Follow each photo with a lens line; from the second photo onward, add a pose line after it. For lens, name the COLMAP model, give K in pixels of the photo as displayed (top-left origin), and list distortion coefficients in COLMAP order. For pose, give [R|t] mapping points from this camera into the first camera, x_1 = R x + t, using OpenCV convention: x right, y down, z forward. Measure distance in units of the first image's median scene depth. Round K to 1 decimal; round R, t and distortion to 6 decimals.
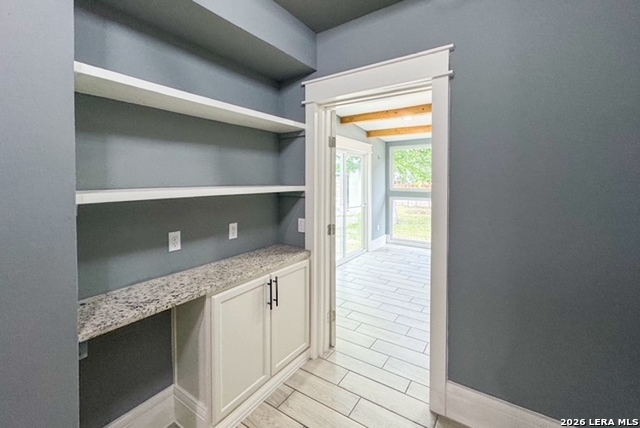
lens RADIAL K [[274.7, 0, 320.0], [0, 274.7, 185.1], [0, 0, 1]] dist [-0.000921, -0.000025]
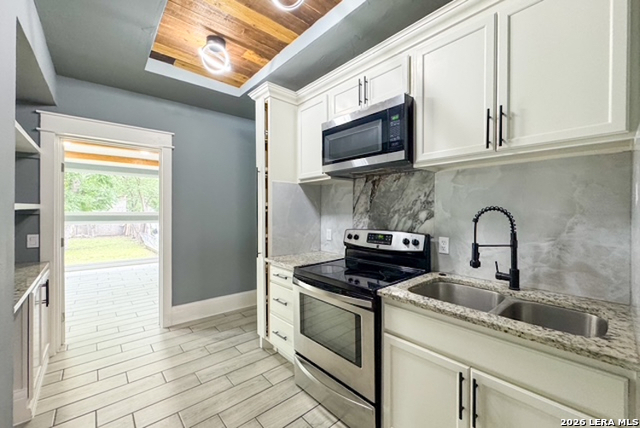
lens RADIAL K [[263.0, 0, 320.0], [0, 263.0, 214.0], [0, 0, 1]] dist [-0.000029, 0.000038]
pose [[0.261269, -0.006855, 0.965242, -0.787583], [0.007212, 0.999961, 0.005149, 0.044355], [-0.965239, 0.005616, 0.261309, -0.366587]]
